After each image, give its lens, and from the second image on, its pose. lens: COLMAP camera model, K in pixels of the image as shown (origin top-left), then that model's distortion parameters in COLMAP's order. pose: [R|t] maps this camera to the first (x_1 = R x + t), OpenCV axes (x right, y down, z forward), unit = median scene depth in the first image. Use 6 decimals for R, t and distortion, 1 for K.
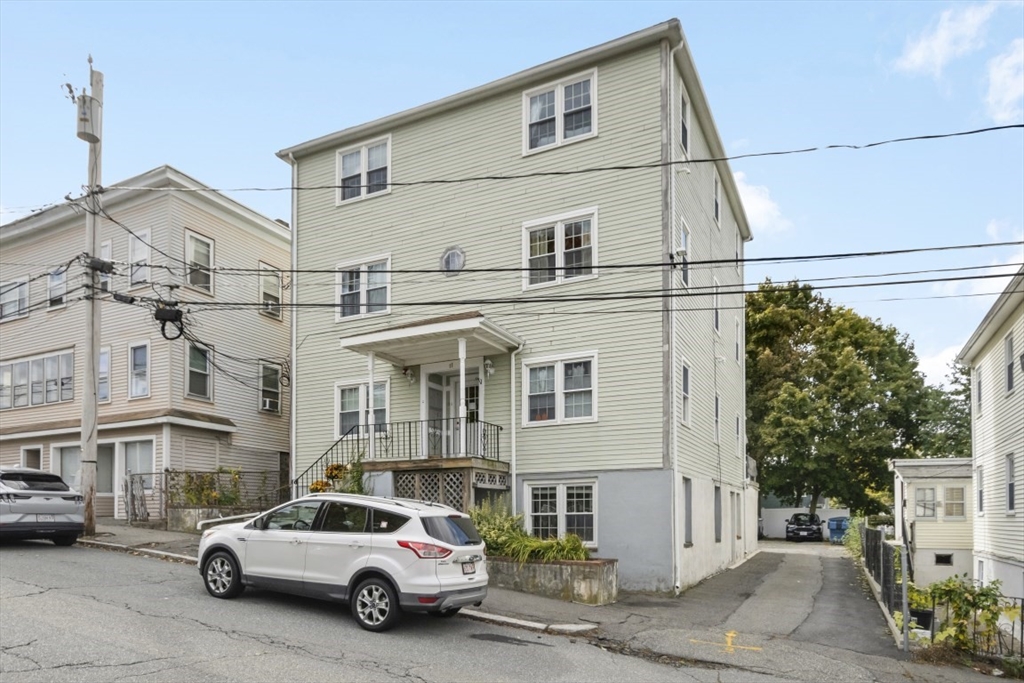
lens RADIAL K [[585.6, 0, 559.7], [0, 585.6, 359.8], [0, 0, 1]] dist [-0.007117, 0.001785]
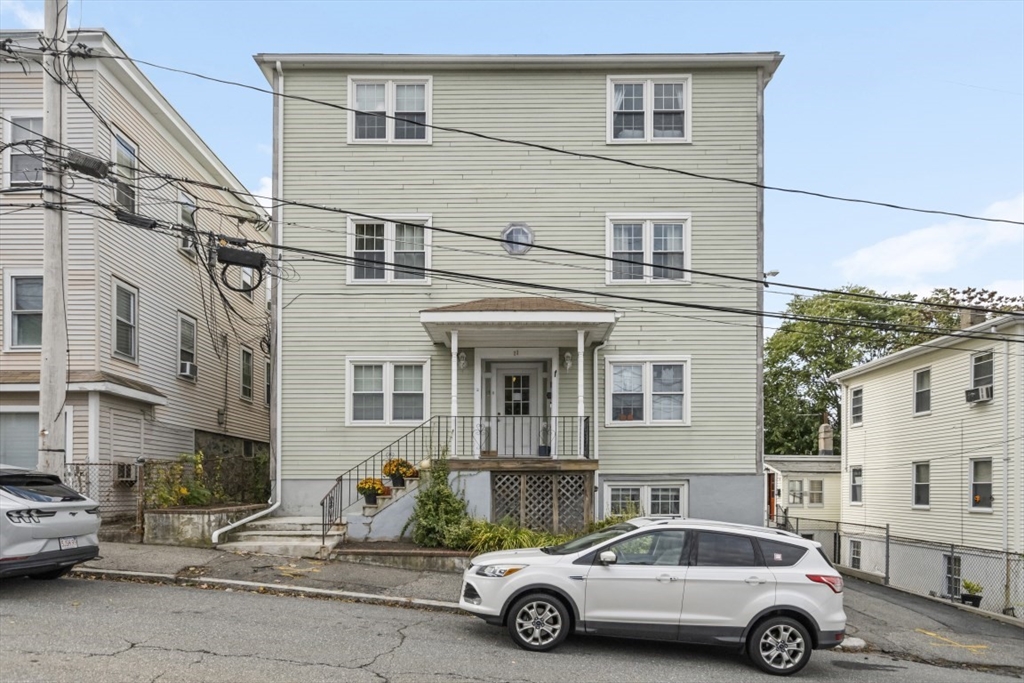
lens RADIAL K [[572.8, 0, 511.5], [0, 572.8, 347.5], [0, 0, 1]] dist [-0.006143, 0.000882]
pose [[0.919664, 0.093742, 0.381355, -0.582002], [-0.104116, 0.994543, 0.006609, -0.004208], [-0.378654, -0.045783, 0.924405, 0.189203]]
